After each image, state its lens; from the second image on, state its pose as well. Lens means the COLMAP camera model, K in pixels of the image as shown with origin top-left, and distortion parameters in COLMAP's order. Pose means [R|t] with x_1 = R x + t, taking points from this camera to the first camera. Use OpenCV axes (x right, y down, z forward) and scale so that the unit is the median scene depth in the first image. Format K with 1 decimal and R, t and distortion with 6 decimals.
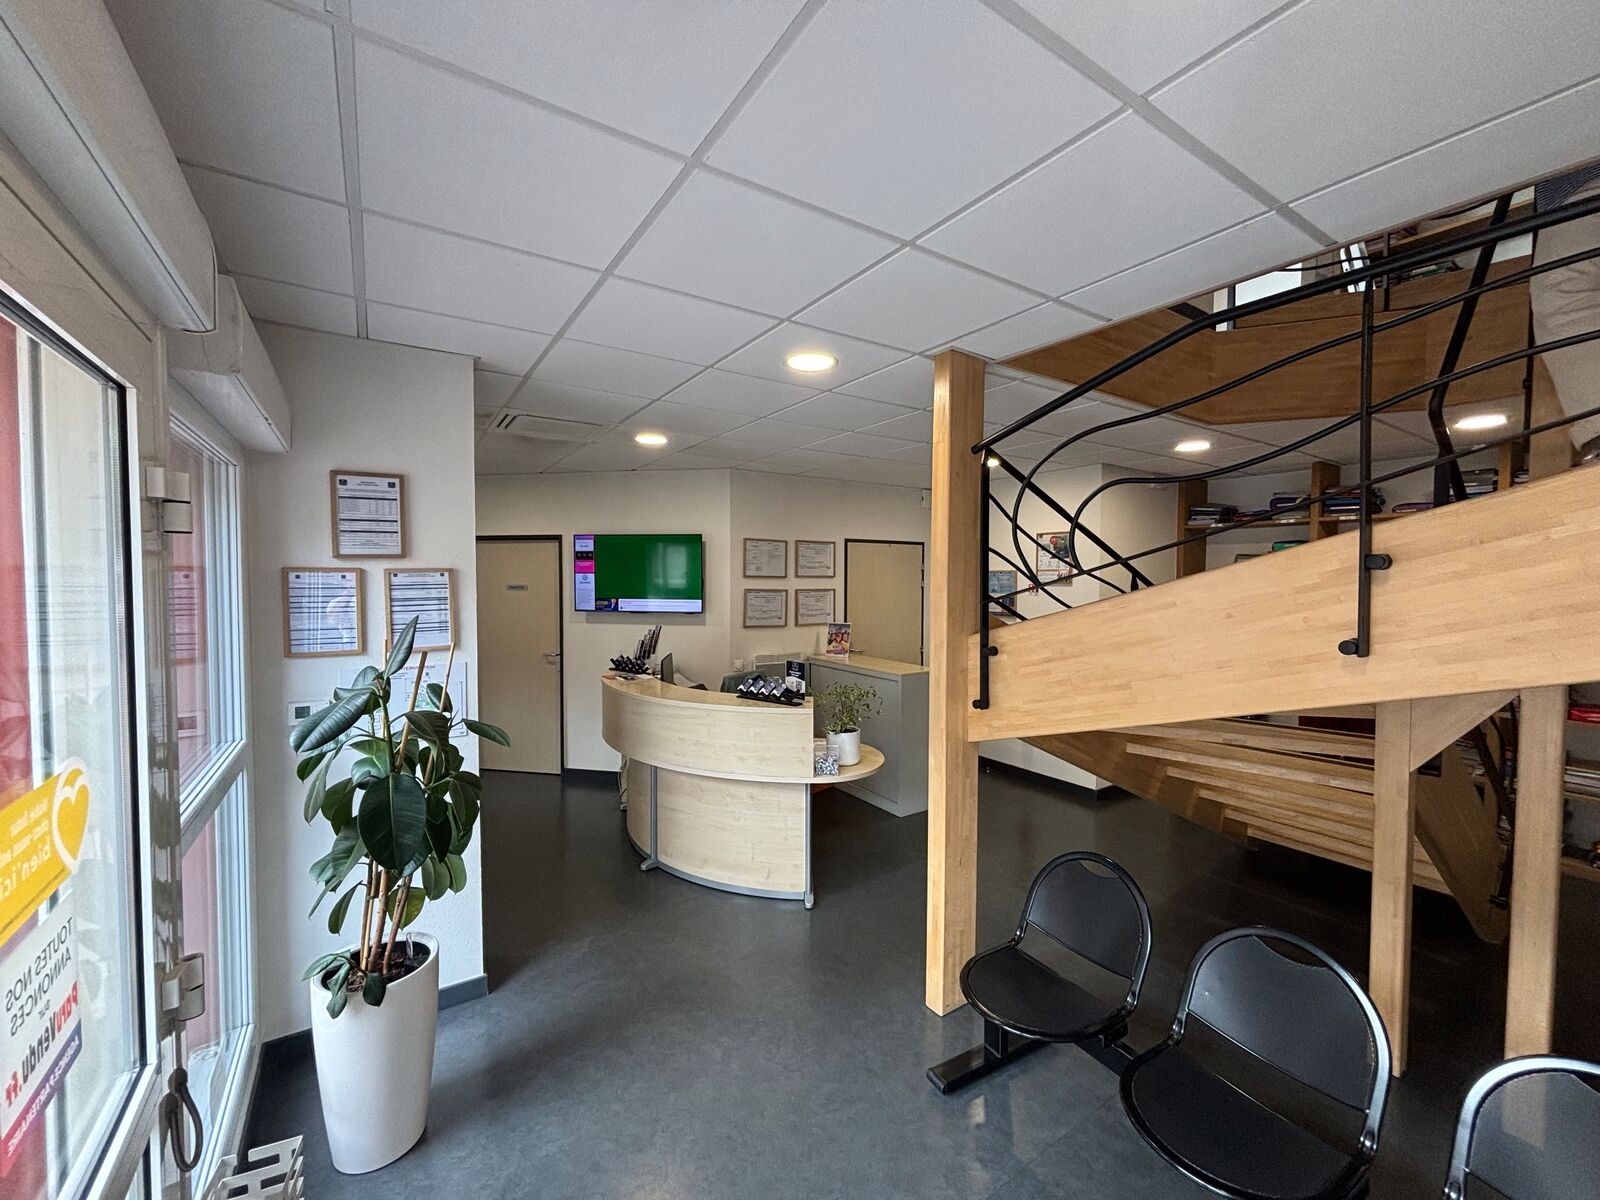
lens RADIAL K [[648.2, 0, 799.0], [0, 648.2, 595.8], [0, 0, 1]] dist [-0.000069, 0.000020]
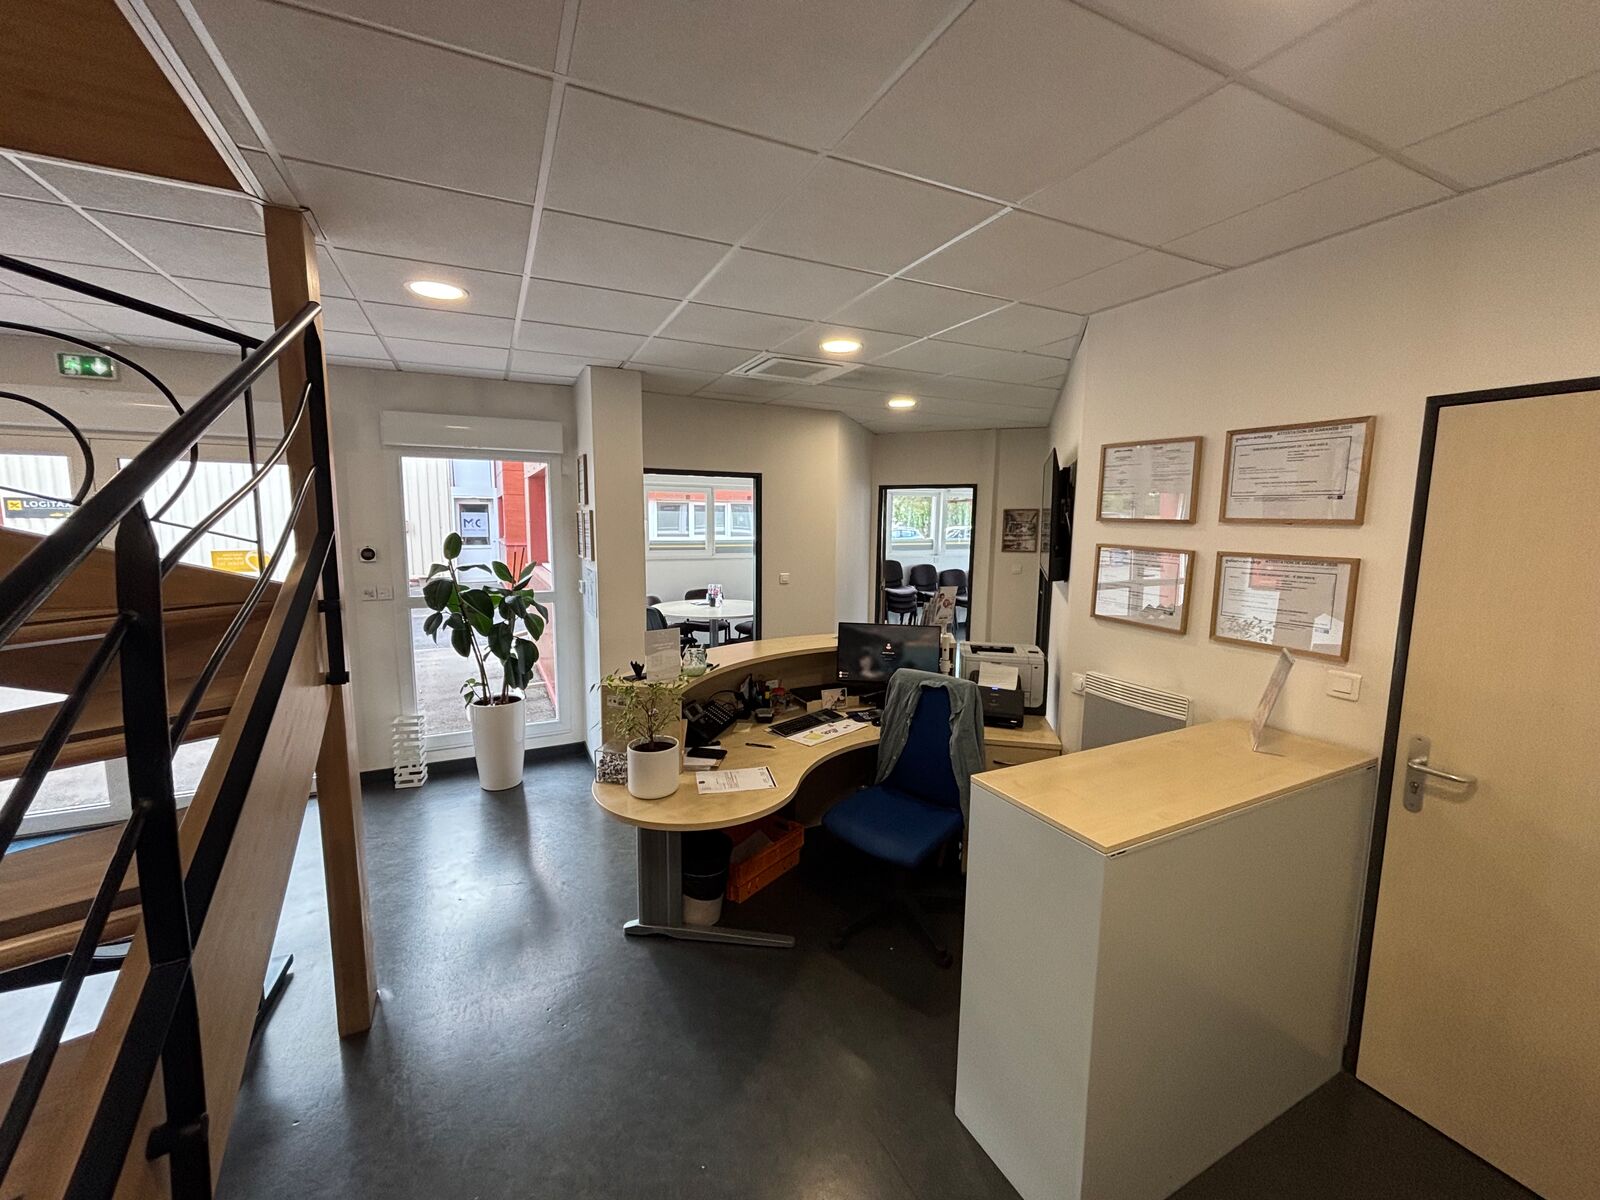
lens RADIAL K [[648.2, 0, 802.1], [0, 648.2, 598.2], [0, 0, 1]] dist [-0.000069, 0.000020]
pose [[-0.126974, 0.115831, -0.985120, 0.442691], [-0.047843, 0.991287, 0.122723, -0.018956], [0.990752, 0.062714, -0.120326, 0.786095]]
